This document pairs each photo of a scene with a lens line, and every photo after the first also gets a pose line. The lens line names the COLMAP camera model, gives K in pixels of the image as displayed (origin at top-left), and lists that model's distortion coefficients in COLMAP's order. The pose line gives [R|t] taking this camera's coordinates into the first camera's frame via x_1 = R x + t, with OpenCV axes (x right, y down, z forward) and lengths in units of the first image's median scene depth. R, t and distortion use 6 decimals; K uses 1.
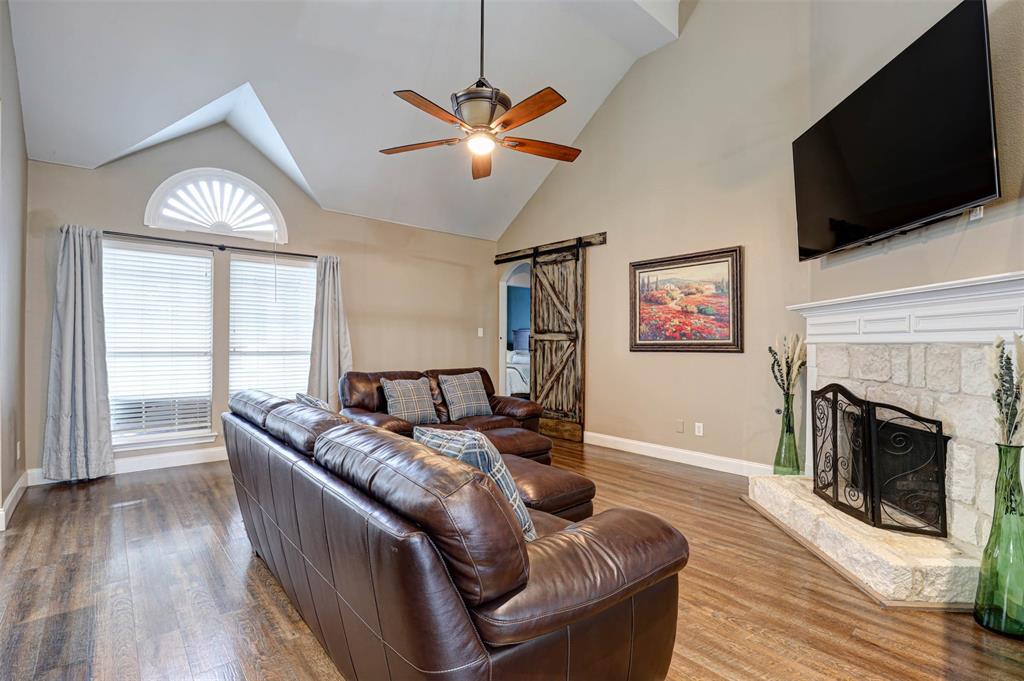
lens RADIAL K [[475.9, 0, 509.1], [0, 475.9, 343.9], [0, 0, 1]] dist [-0.026744, 0.000558]
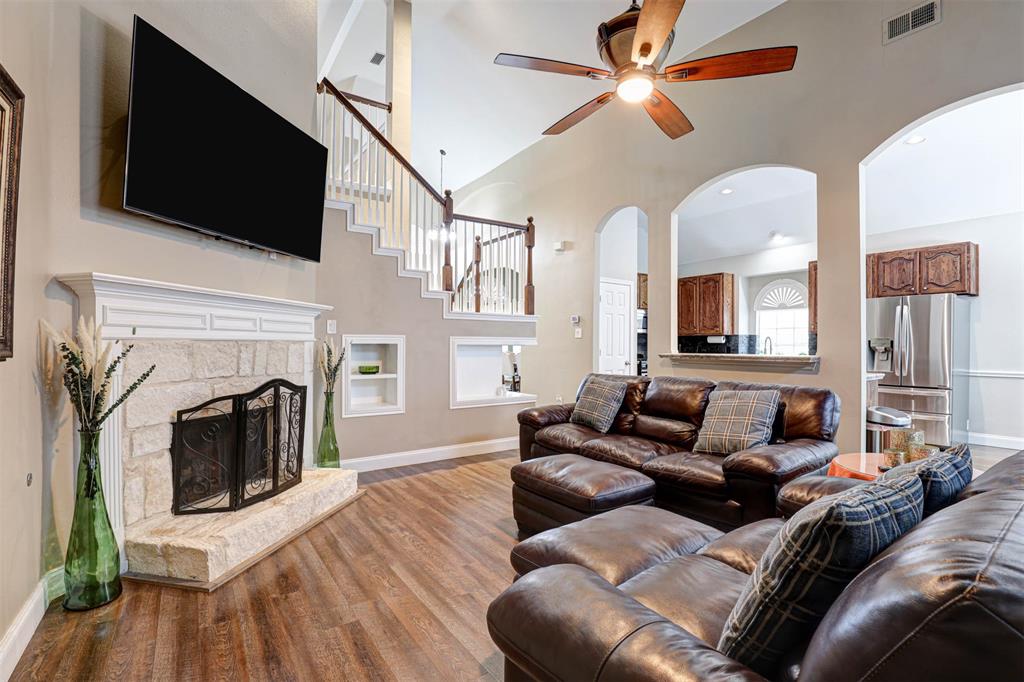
lens RADIAL K [[475.9, 0, 509.1], [0, 475.9, 344.4], [0, 0, 1]] dist [-0.026744, 0.000558]
pose [[-0.993105, -0.011929, 0.116622, 0.034729], [-0.011625, 0.999927, 0.003281, -0.001592], [-0.116652, 0.001902, -0.993171, 1.342428]]
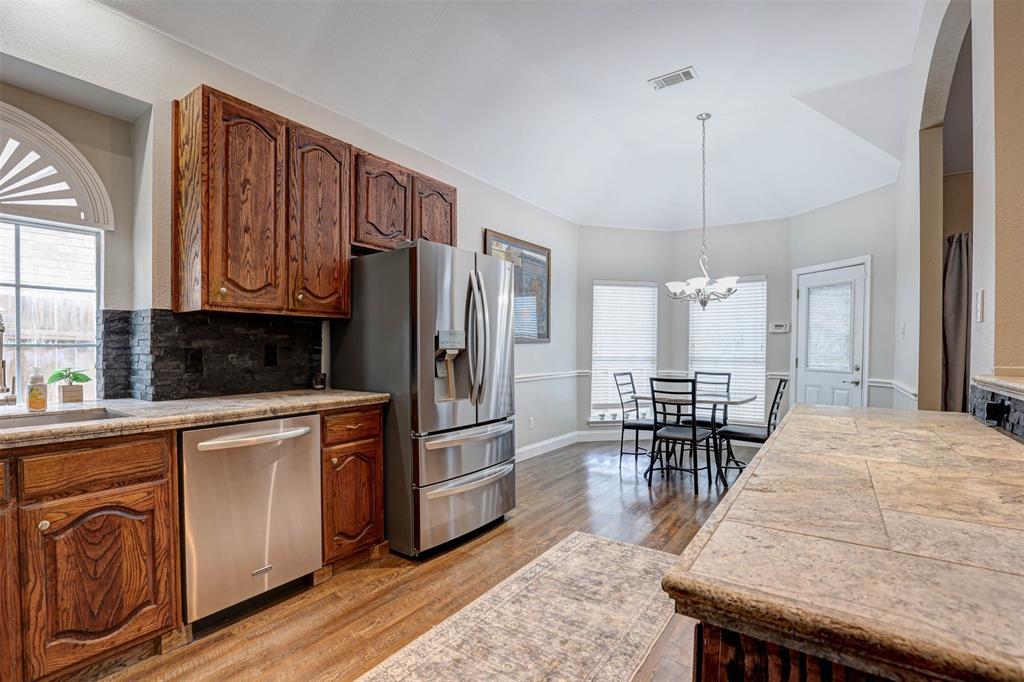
lens RADIAL K [[473.9, 0, 511.0], [0, 473.9, 354.1], [0, 0, 1]] dist [-0.025869, 0.000231]
pose [[0.251847, 0.009471, -0.967721, -0.213585], [-0.004815, 0.999952, 0.008534, -0.002487], [0.967755, 0.002510, 0.251881, -0.172972]]
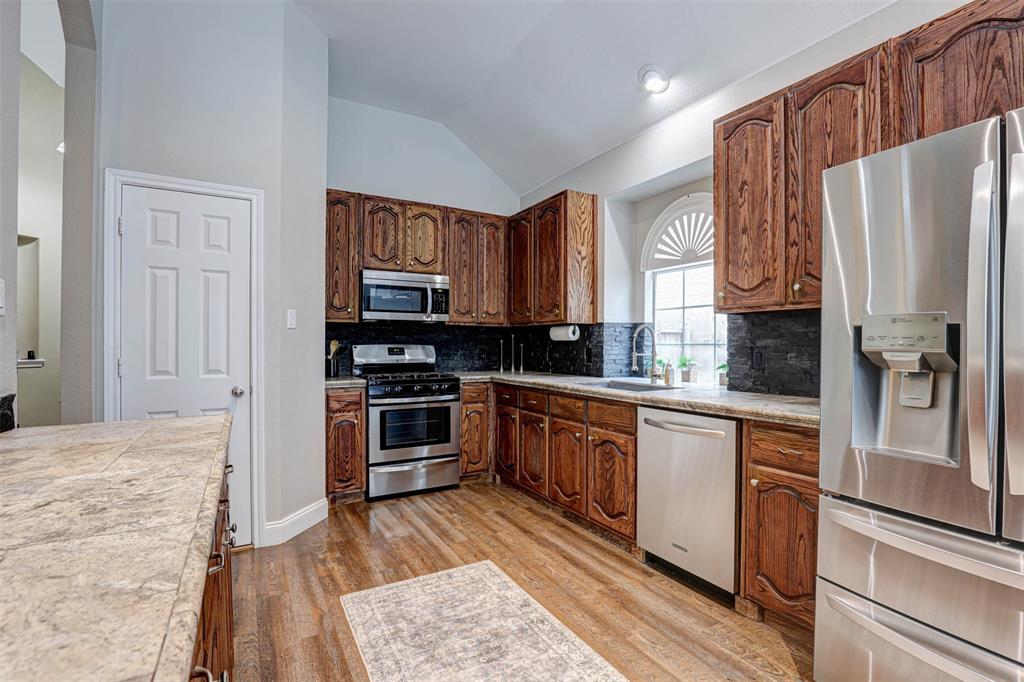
lens RADIAL K [[475.9, 0, 509.1], [0, 475.9, 344.4], [0, 0, 1]] dist [-0.026744, 0.000558]
pose [[-0.980511, -0.007085, 0.196335, -0.654708], [-0.006009, 0.999963, 0.006079, -0.008129], [-0.196371, 0.004781, -0.980518, 0.267205]]
